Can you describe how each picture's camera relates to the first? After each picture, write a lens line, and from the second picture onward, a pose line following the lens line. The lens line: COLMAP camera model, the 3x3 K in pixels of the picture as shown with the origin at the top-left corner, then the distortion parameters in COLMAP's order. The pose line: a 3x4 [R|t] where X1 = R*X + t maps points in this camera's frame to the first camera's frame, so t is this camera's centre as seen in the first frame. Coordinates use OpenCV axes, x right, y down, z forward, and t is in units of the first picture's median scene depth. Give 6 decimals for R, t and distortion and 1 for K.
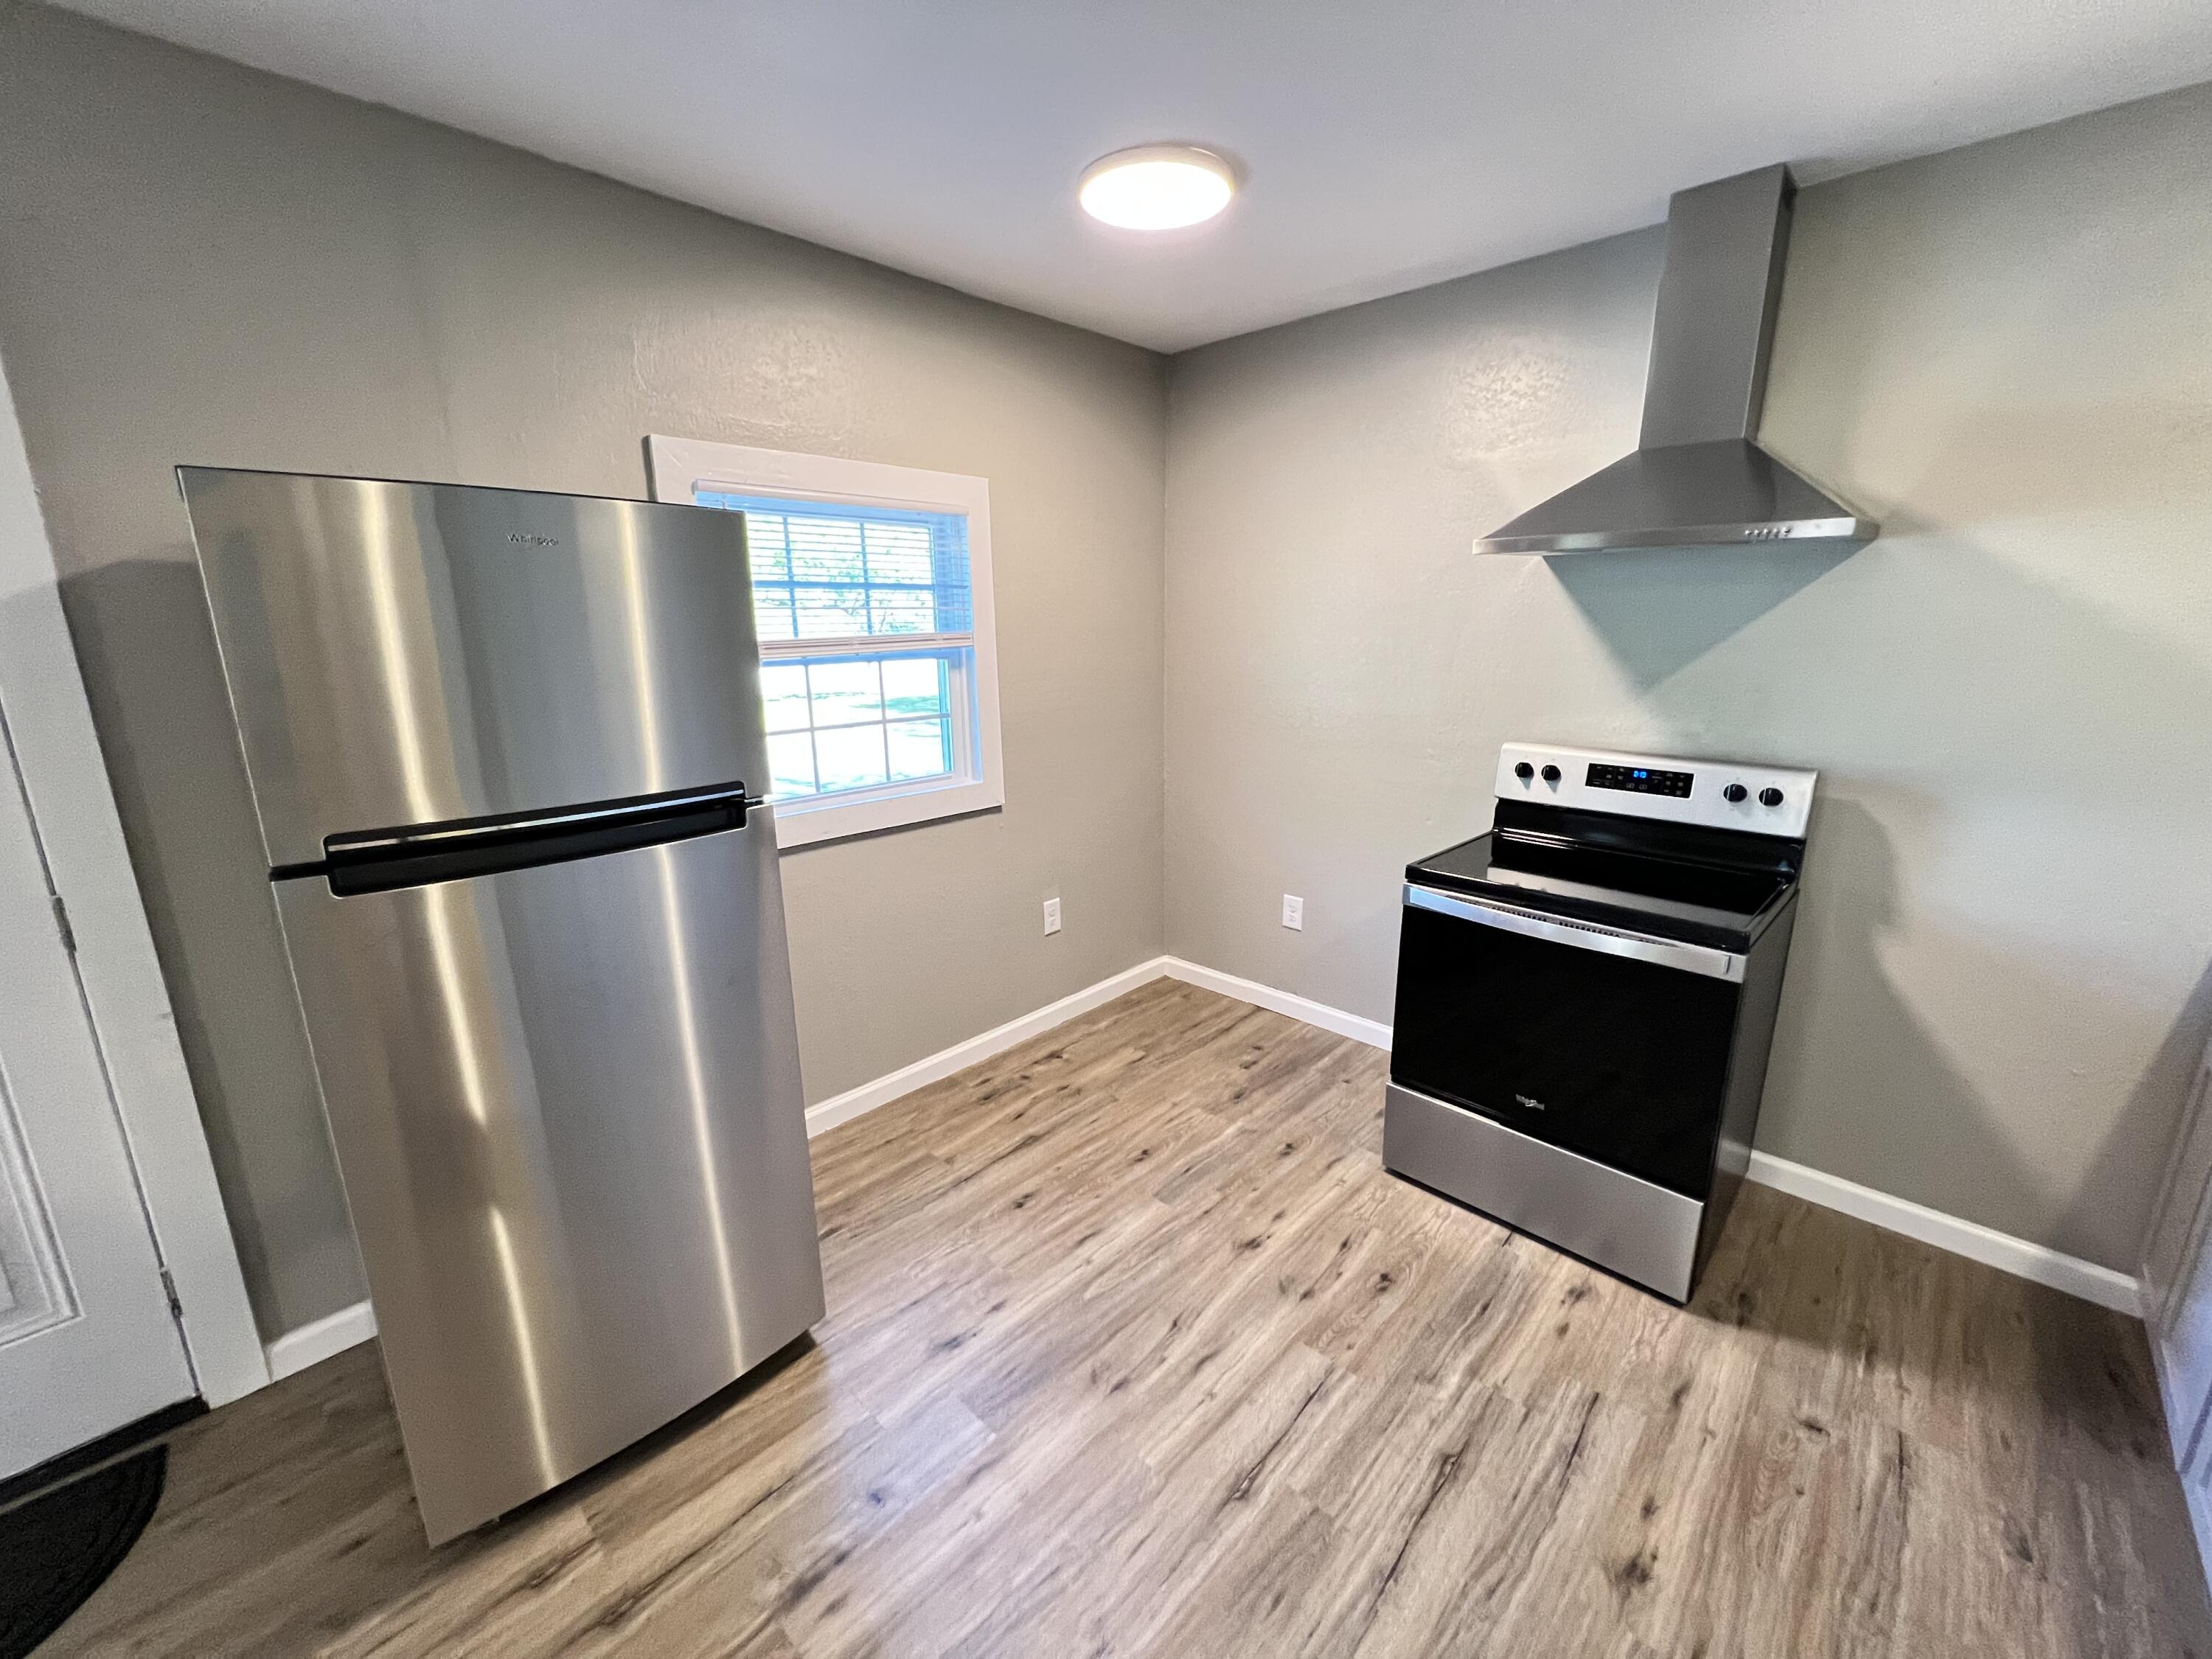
lens RADIAL K [[887.8, 0, 1099.3], [0, 887.8, 814.9], [0, 0, 1]] dist [0.000565, 0.000689]
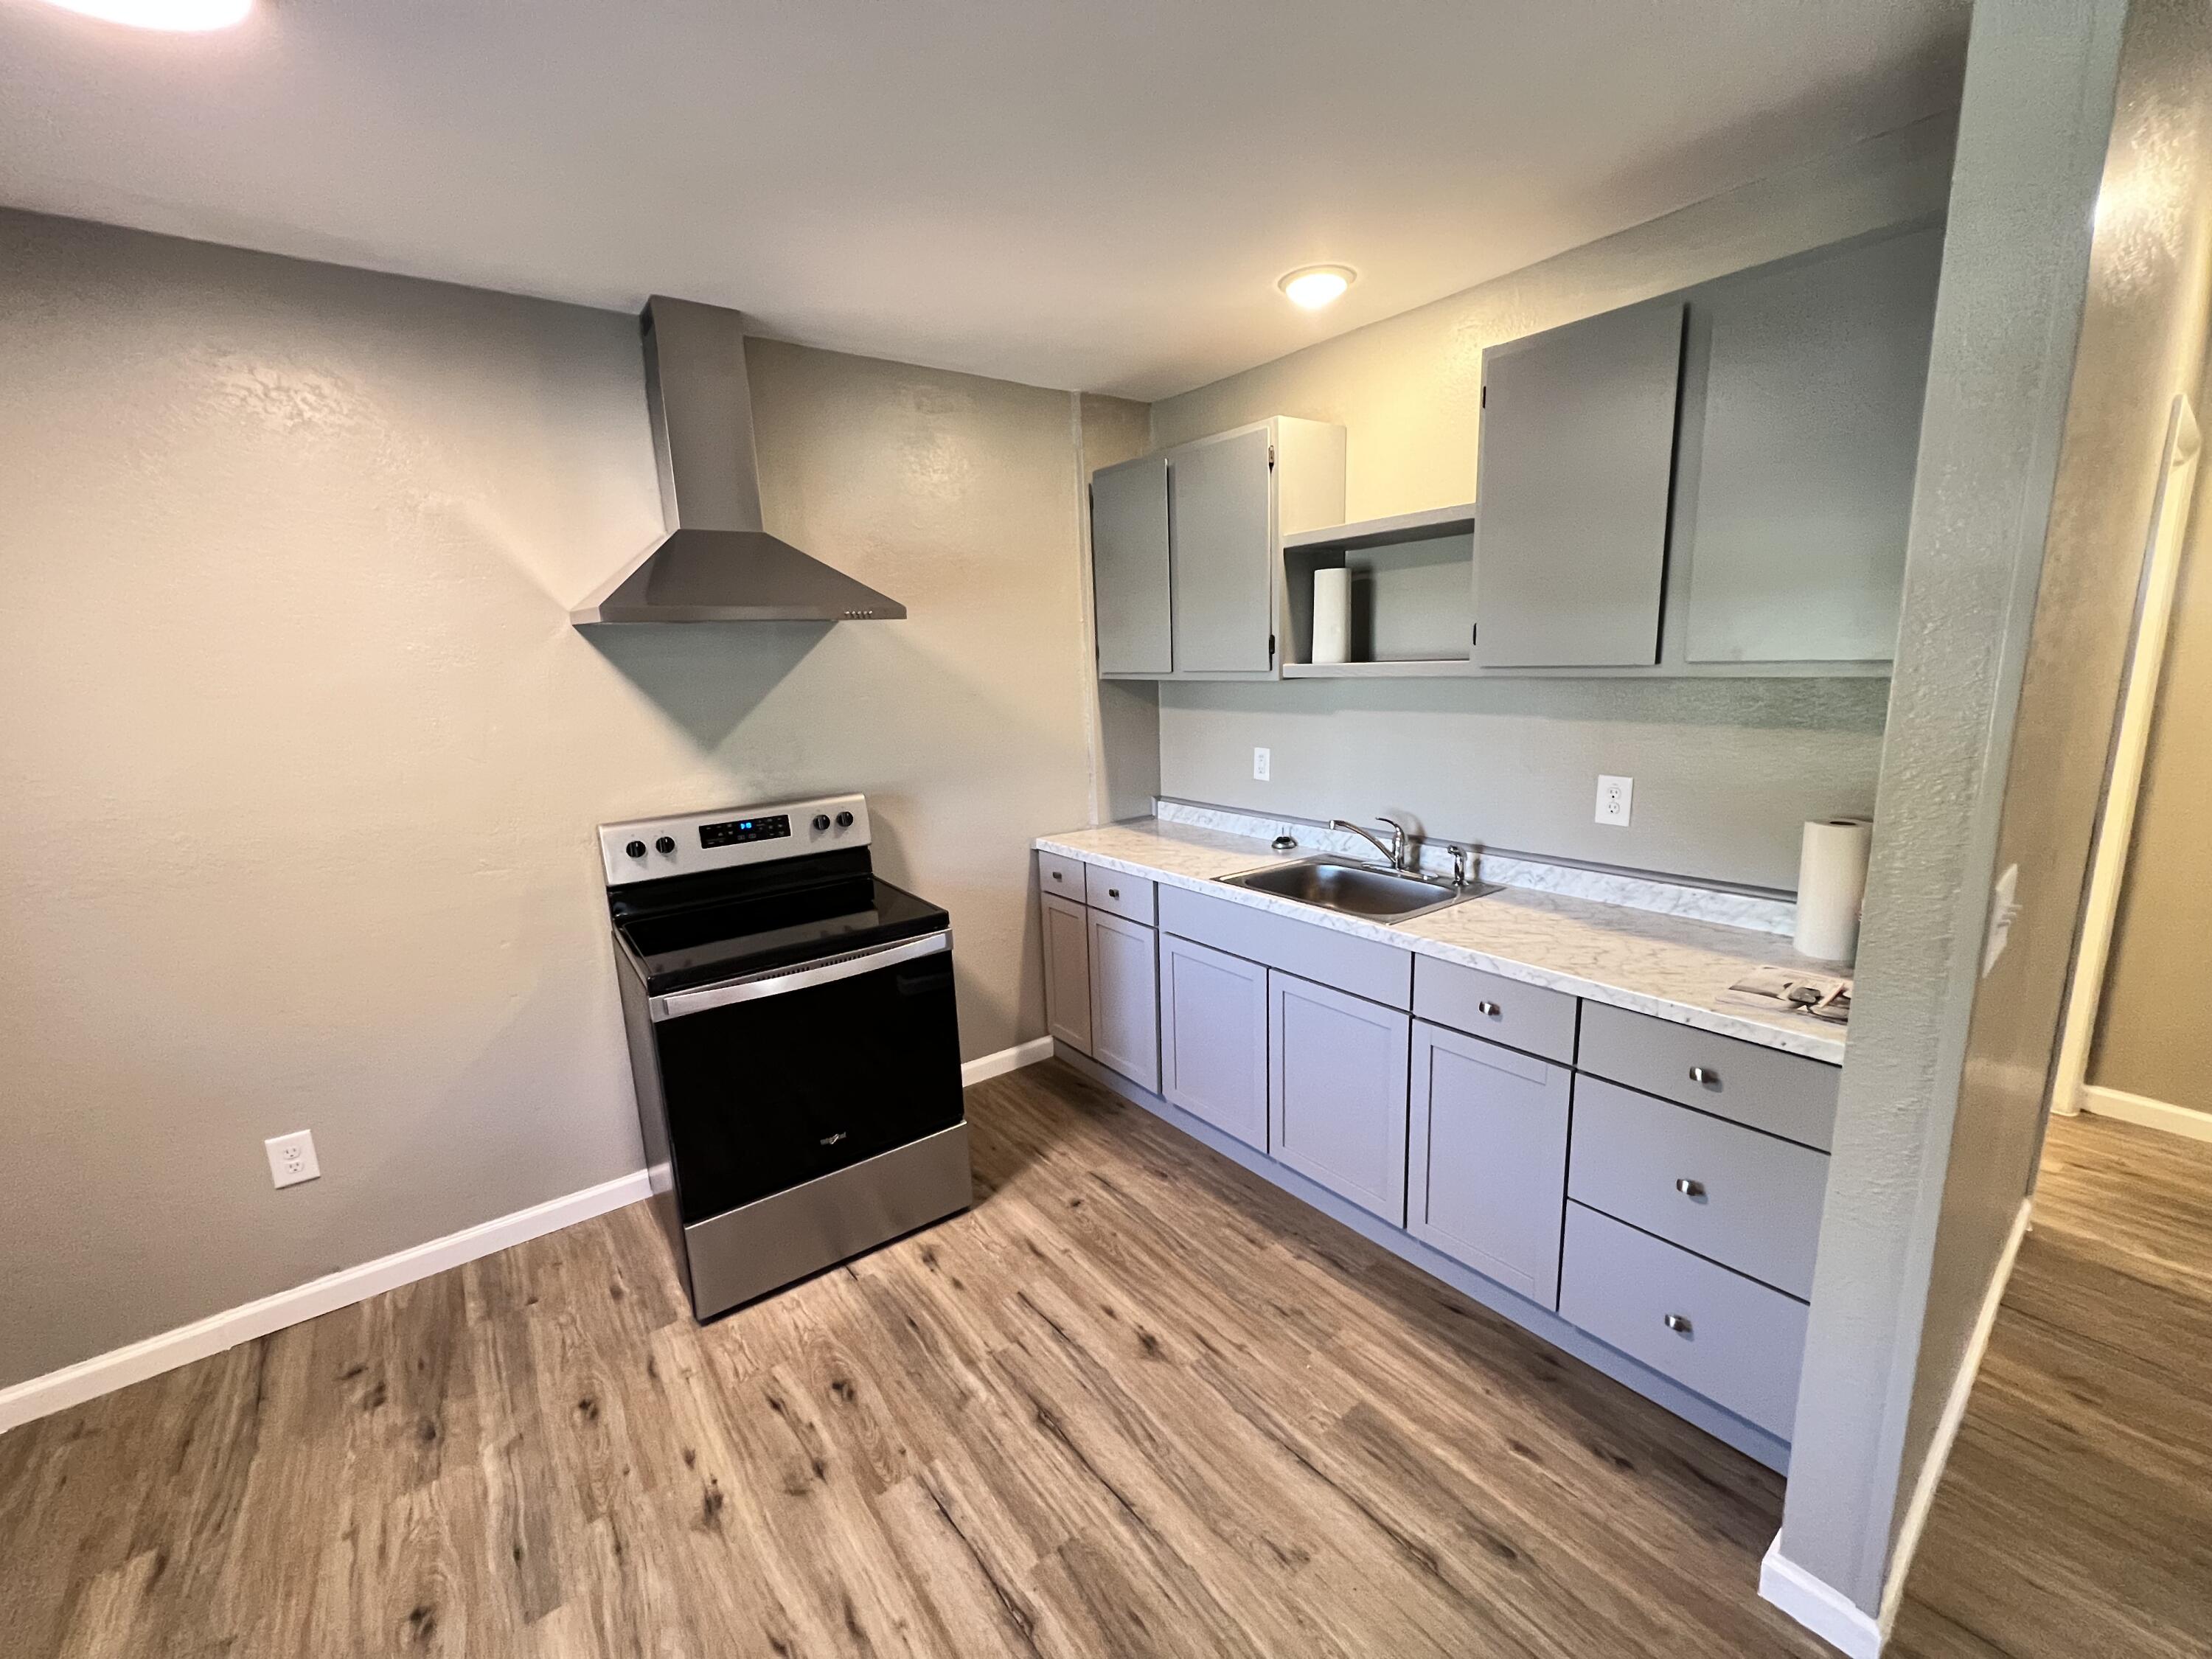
lens RADIAL K [[887.8, 0, 1099.9], [0, 887.8, 815.4], [0, 0, 1]] dist [0.000565, 0.000689]
pose [[0.158886, -0.180261, 0.970702, -0.447702], [0.250361, 0.958411, 0.136999, -0.116566], [-0.955026, 0.221259, 0.197408, 0.436109]]
